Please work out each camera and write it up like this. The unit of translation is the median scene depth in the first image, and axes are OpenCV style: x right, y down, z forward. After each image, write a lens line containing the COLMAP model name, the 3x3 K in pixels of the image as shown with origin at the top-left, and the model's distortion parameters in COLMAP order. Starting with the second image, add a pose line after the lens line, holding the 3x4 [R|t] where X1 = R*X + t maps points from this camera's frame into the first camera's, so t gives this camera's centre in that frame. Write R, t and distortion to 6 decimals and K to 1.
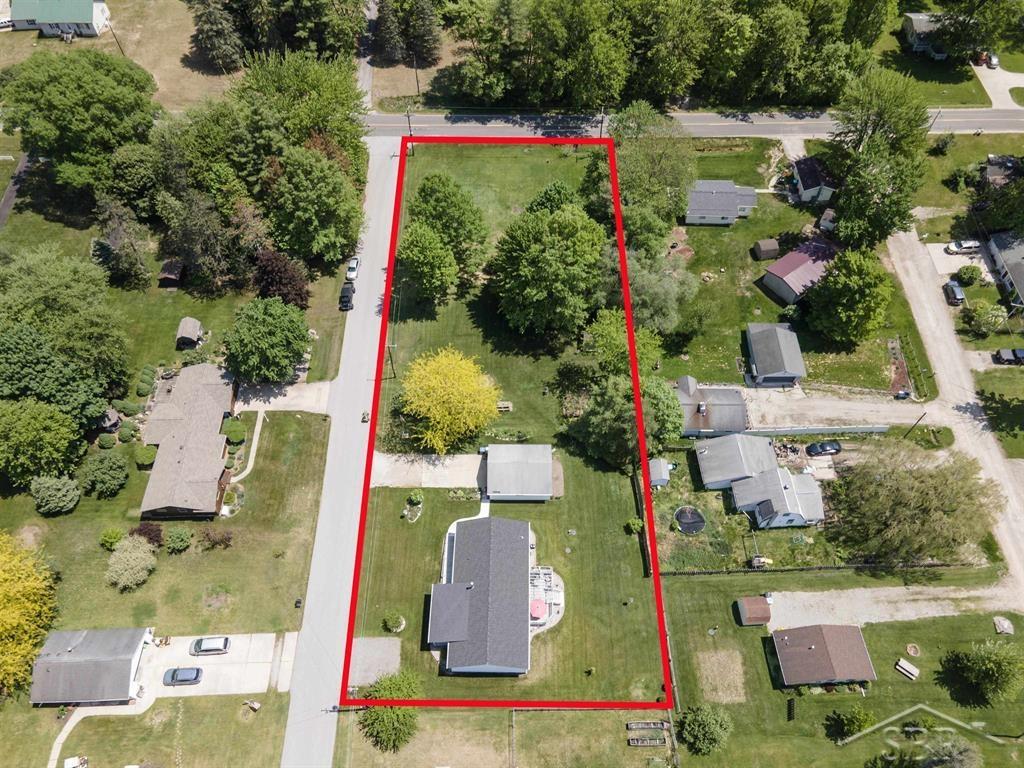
lens RADIAL K [[753.6, 0, 512.0], [0, 753.6, 384.0], [0, 0, 1]] dist [0.004859, 0.070151]
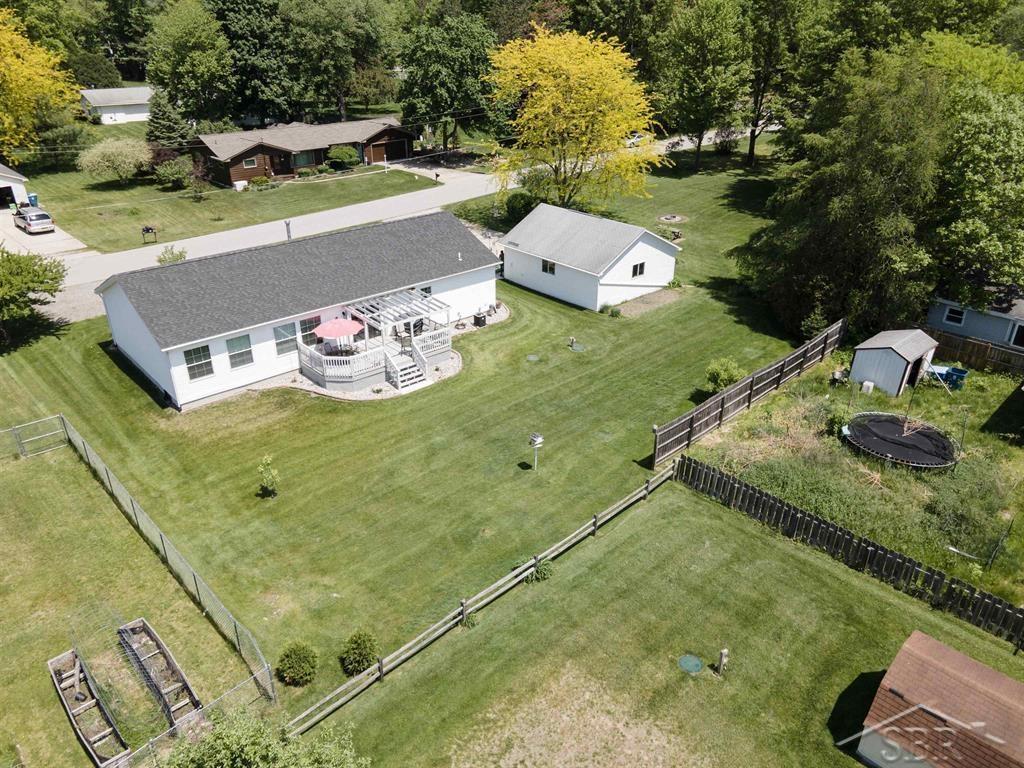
lens RADIAL K [[753.6, 0, 512.0], [0, 753.6, 384.0], [0, 0, 1]] dist [0.004859, 0.070151]
pose [[0.671500, 0.337865, -0.659496, 0.288731], [-0.617699, 0.746839, -0.246331, 0.295210], [0.409311, 0.572781, 0.710202, 0.649038]]
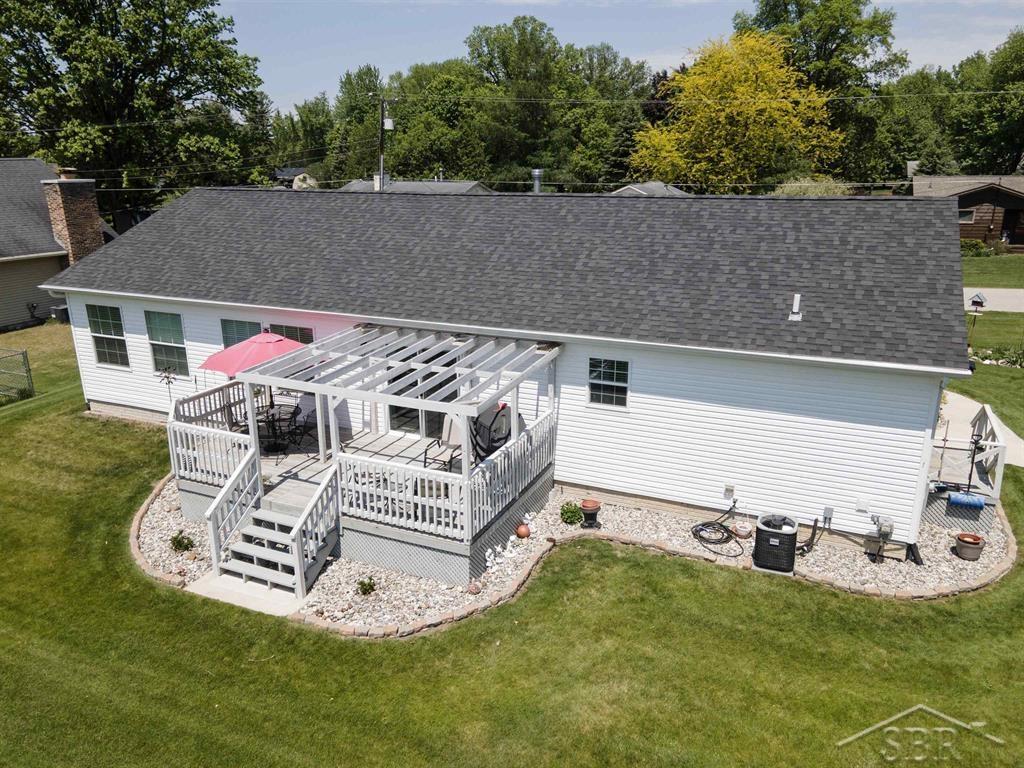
lens RADIAL K [[753.6, 0, 512.0], [0, 753.6, 384.0], [0, 0, 1]] dist [0.004859, 0.070151]
pose [[-0.407254, 0.265235, -0.873953, 0.119865], [-0.751519, 0.446452, 0.485695, 0.160509], [0.519001, 0.854594, 0.017510, 0.847719]]
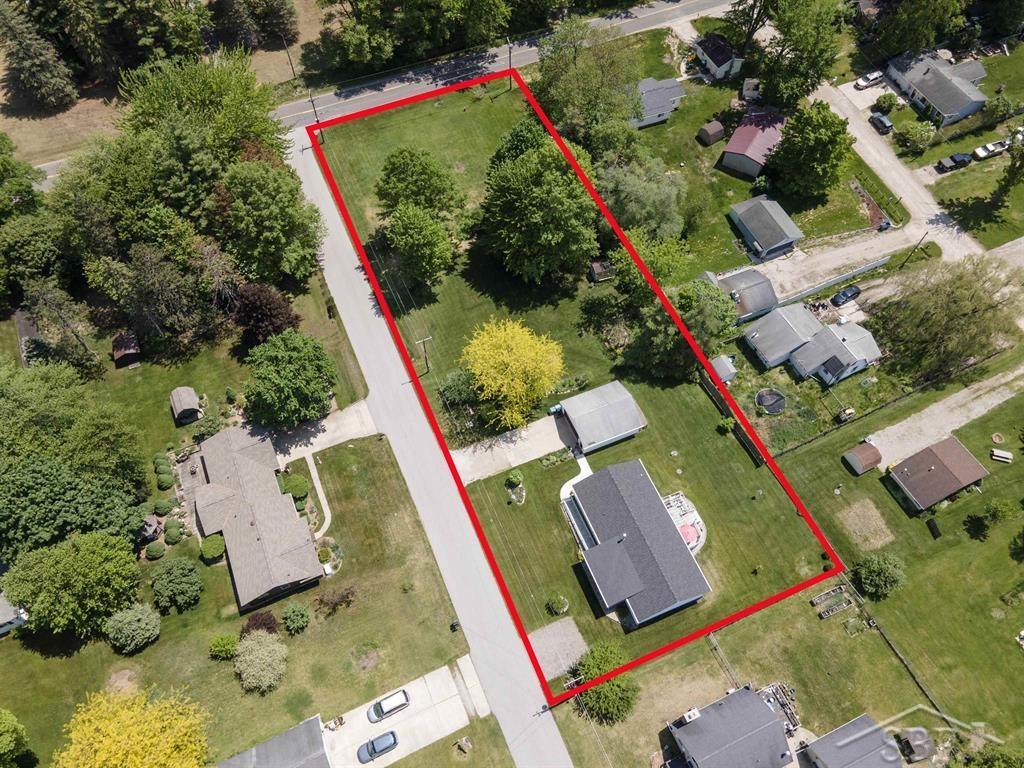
lens RADIAL K [[753.6, 0, 512.0], [0, 753.6, 384.0], [0, 0, 1]] dist [0.004859, 0.070151]
pose [[0.918849, -0.341128, 0.198363, -0.256595], [0.329300, 0.939841, 0.090893, -0.046367], [-0.217436, -0.018196, 0.975905, 0.065303]]
